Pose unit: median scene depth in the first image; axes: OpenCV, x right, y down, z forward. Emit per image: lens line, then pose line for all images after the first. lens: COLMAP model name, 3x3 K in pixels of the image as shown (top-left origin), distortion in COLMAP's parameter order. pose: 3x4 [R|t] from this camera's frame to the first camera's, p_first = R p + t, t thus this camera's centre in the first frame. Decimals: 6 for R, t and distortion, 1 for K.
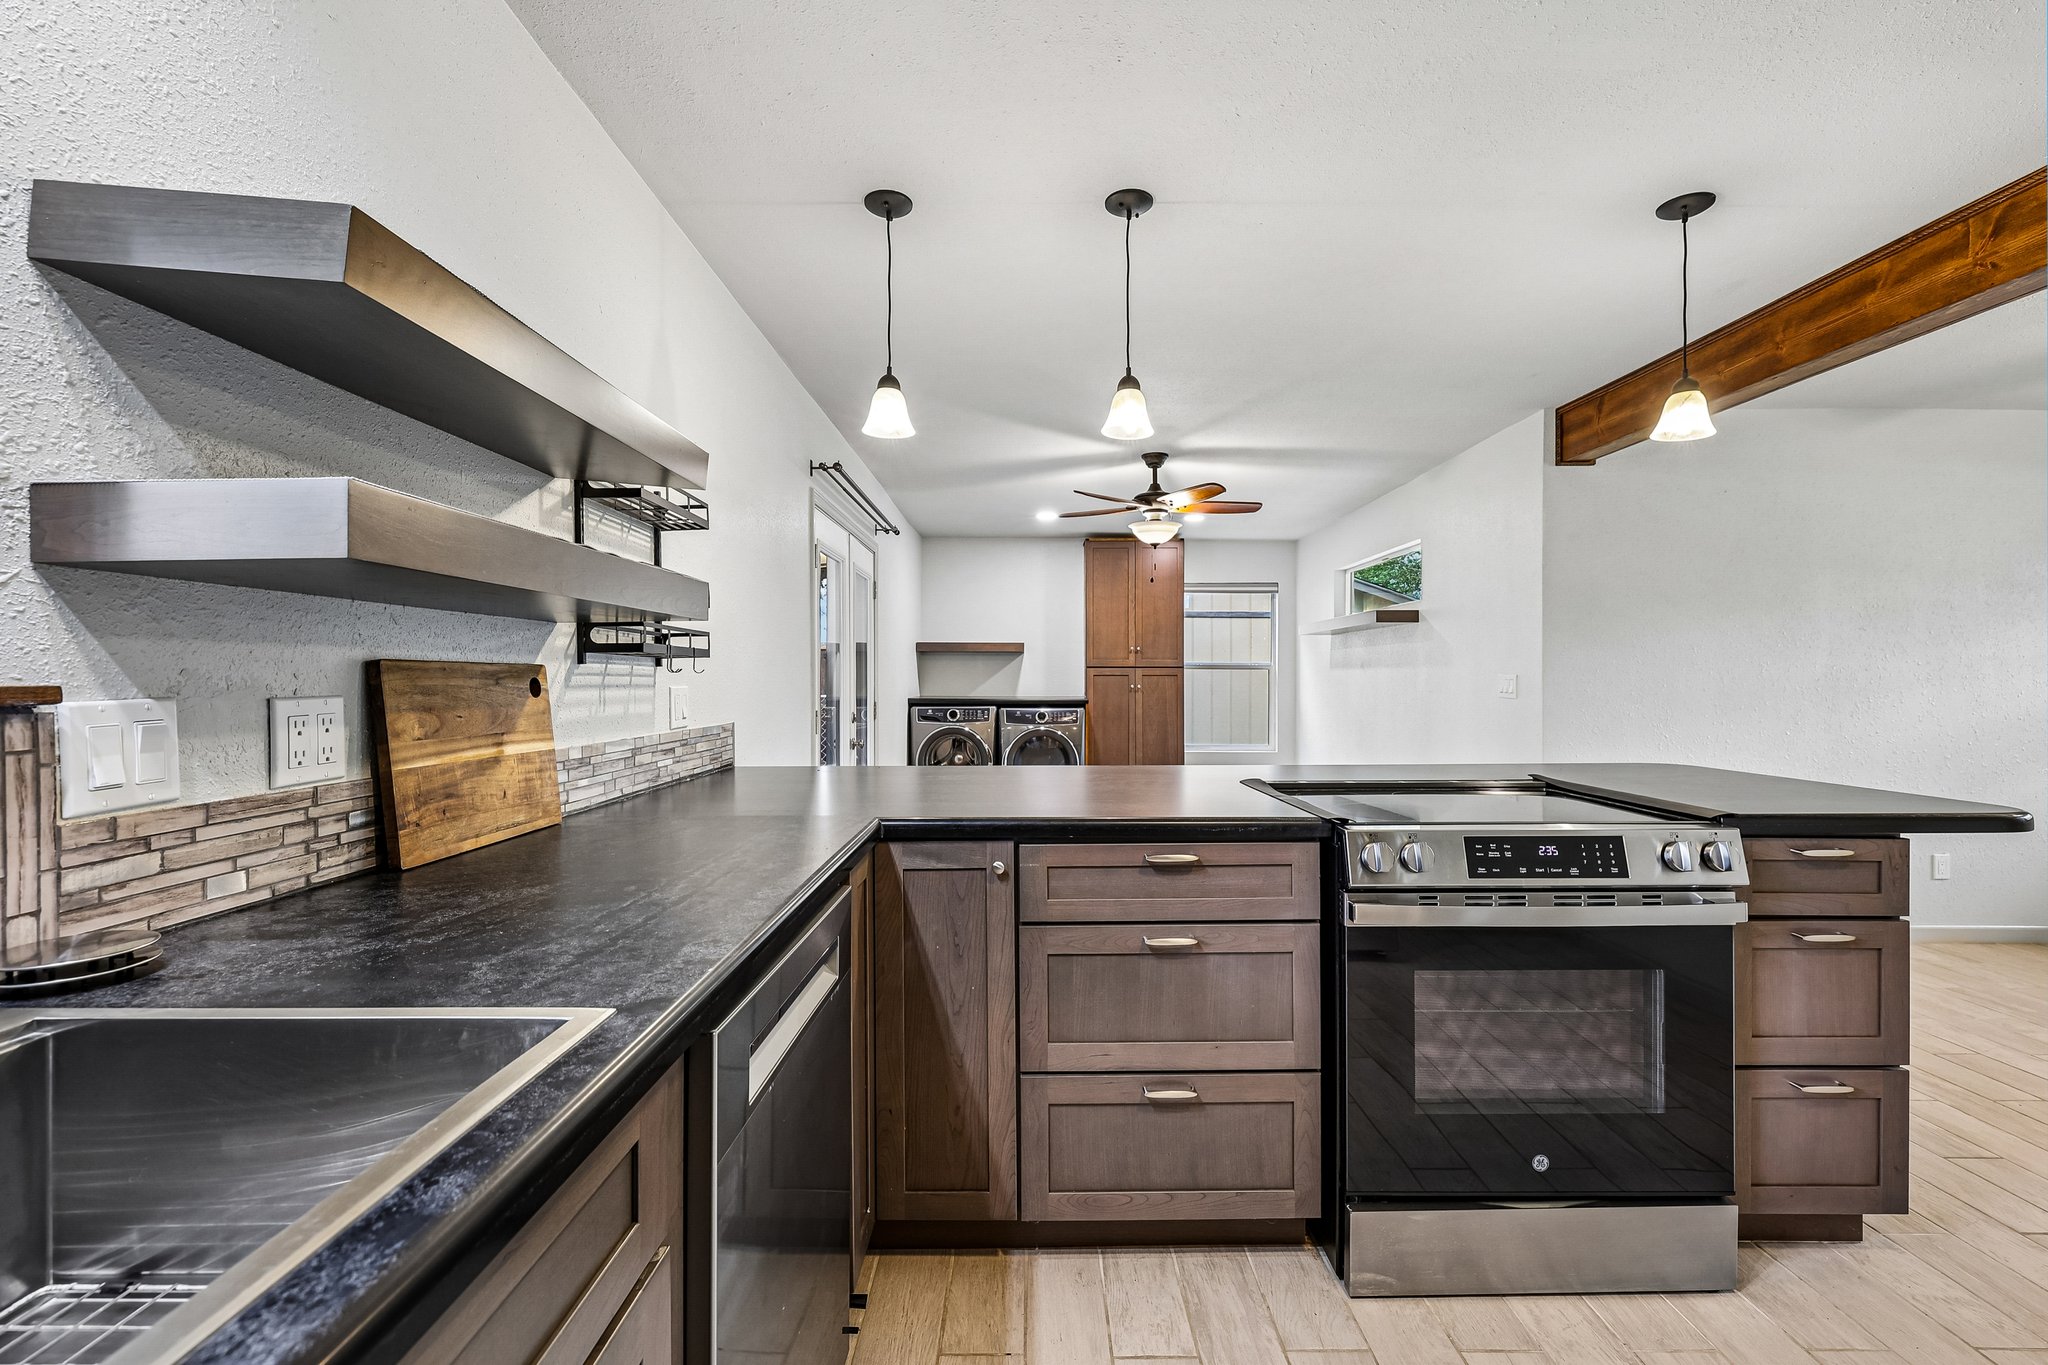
lens RADIAL K [[864.4, 0, 1018.8], [0, 864.4, 682.0], [0, 0, 1]] dist [-0.003619, 0.001278]
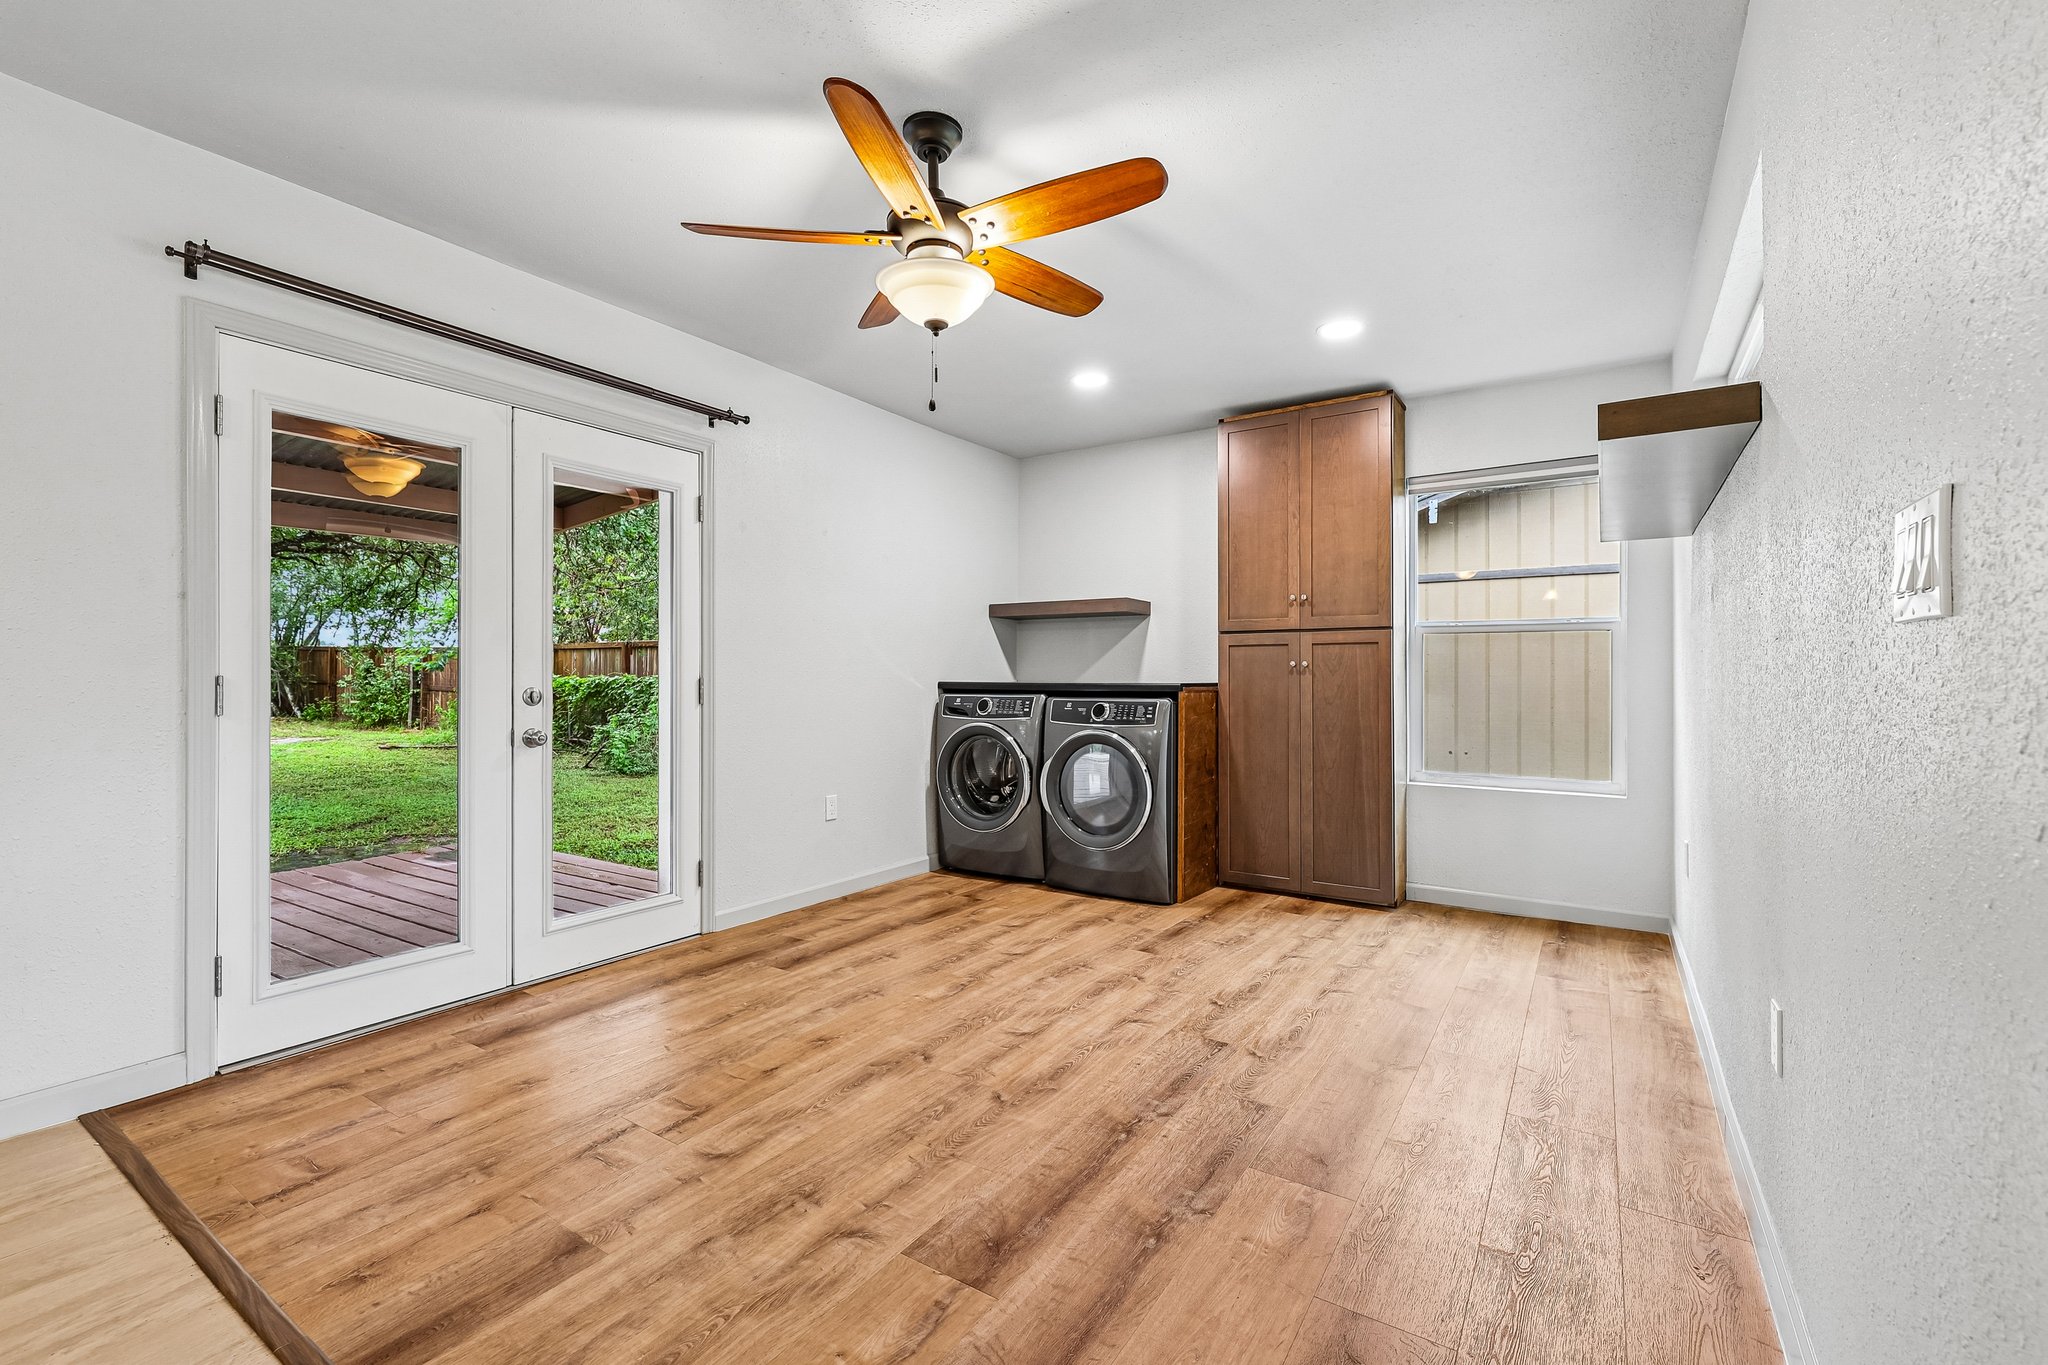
lens RADIAL K [[864.4, 0, 1019.4], [0, 864.4, 676.7], [0, 0, 1]] dist [-0.003619, 0.001278]
pose [[0.837866, -0.001374, -0.545875, 0.569783], [-0.004250, 0.999950, -0.009040, 0.038260], [0.545860, 0.009894, 0.837818, 0.832634]]
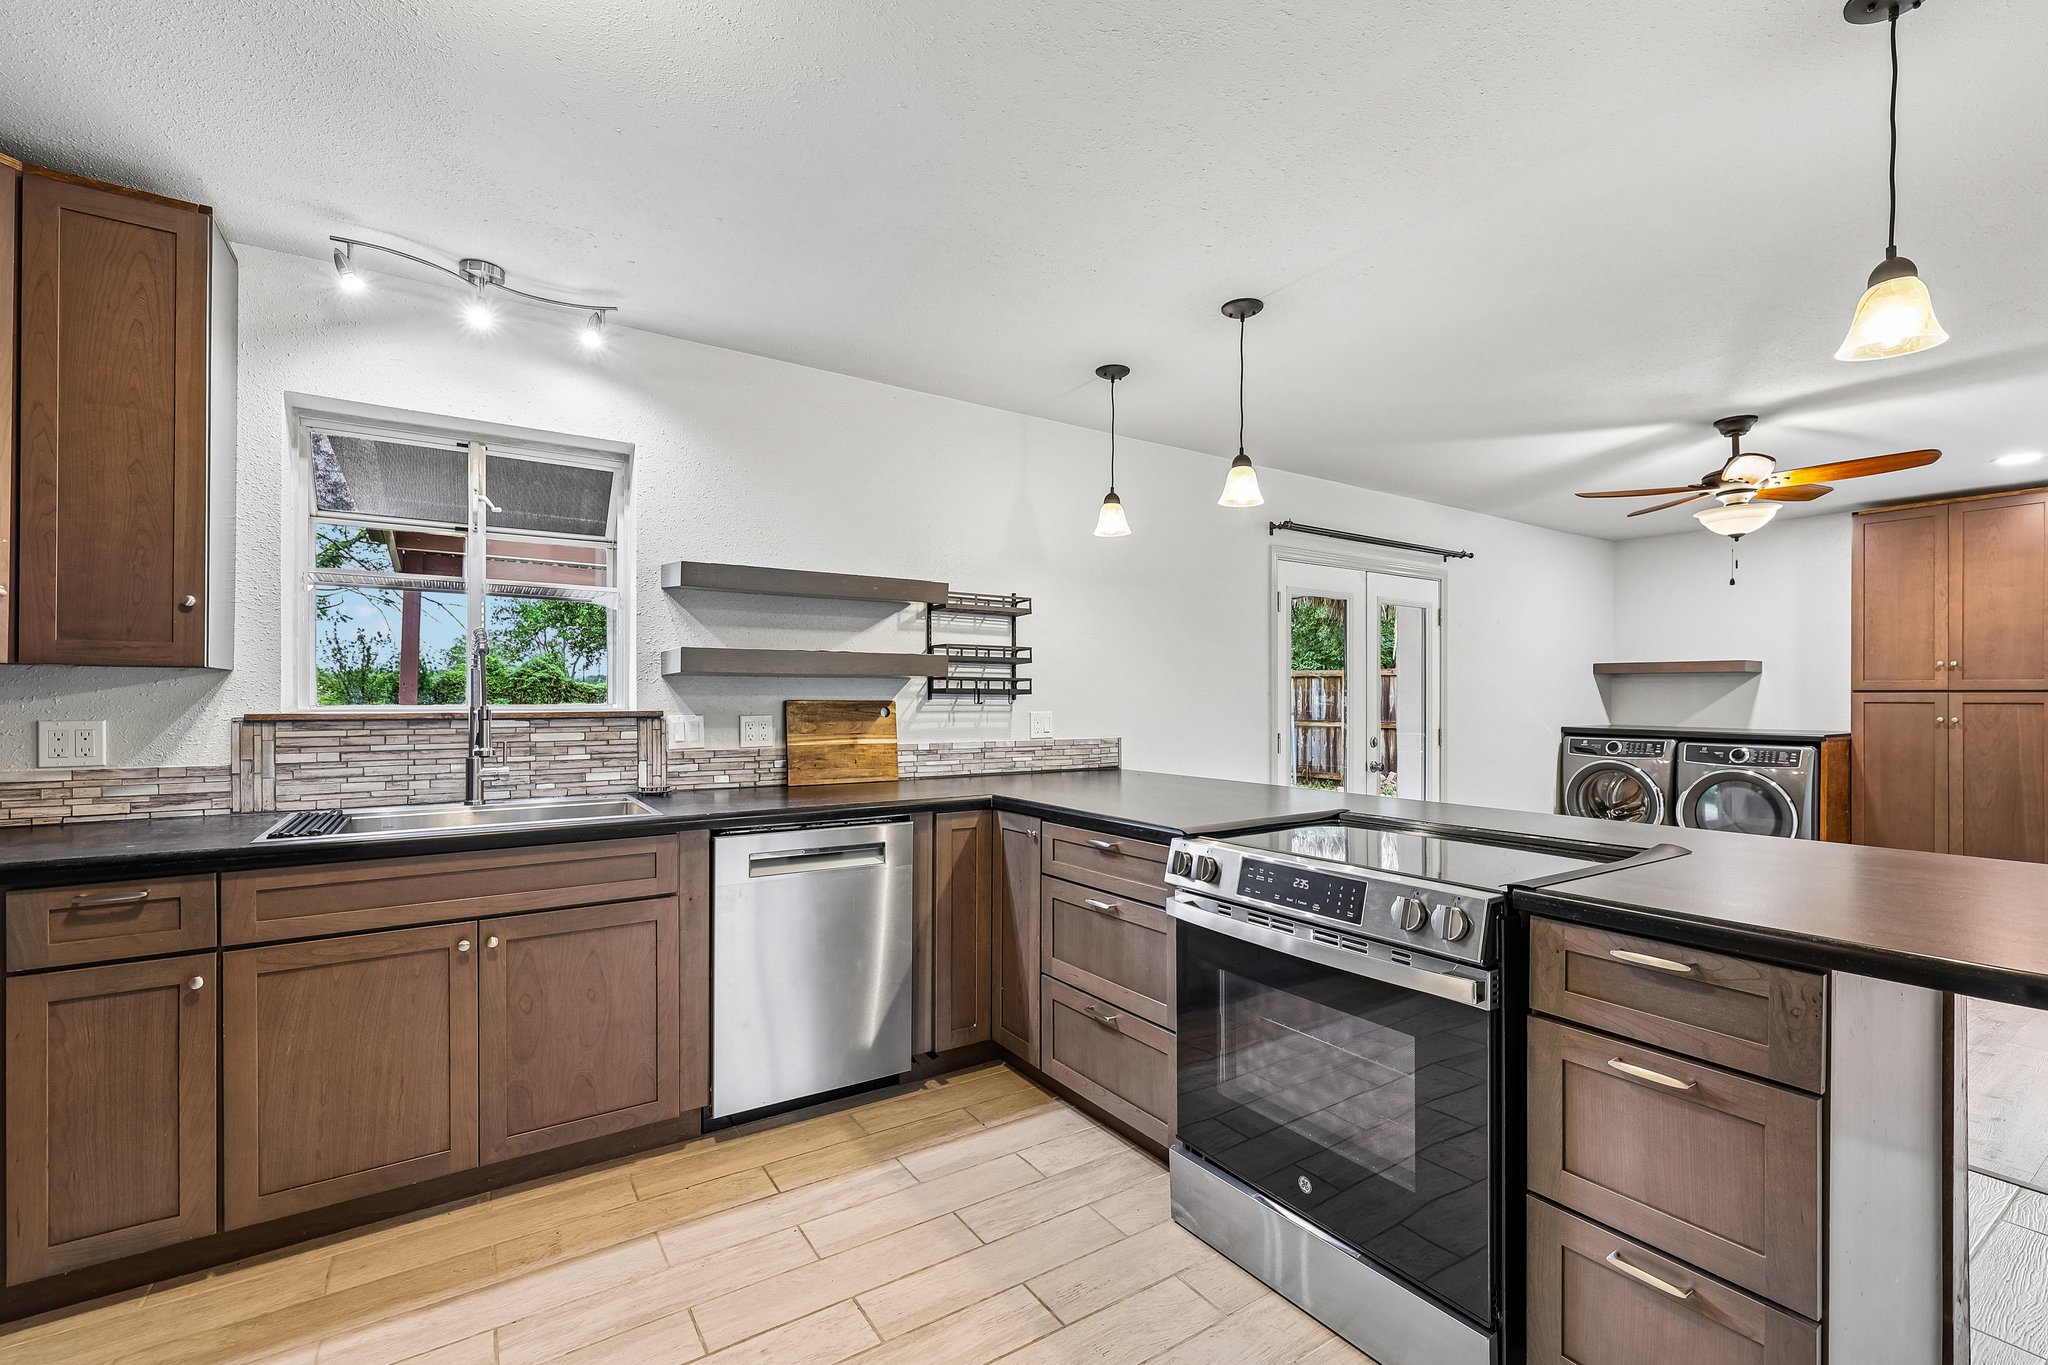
lens RADIAL K [[864.4, 0, 1029.4], [0, 864.4, 699.6], [0, 0, 1]] dist [-0.003619, 0.001278]
pose [[0.559145, 0.003758, -0.829062, 0.571972], [-0.006618, 0.999978, 0.000069, -0.011191], [0.829044, 0.005448, 0.559157, 0.062121]]
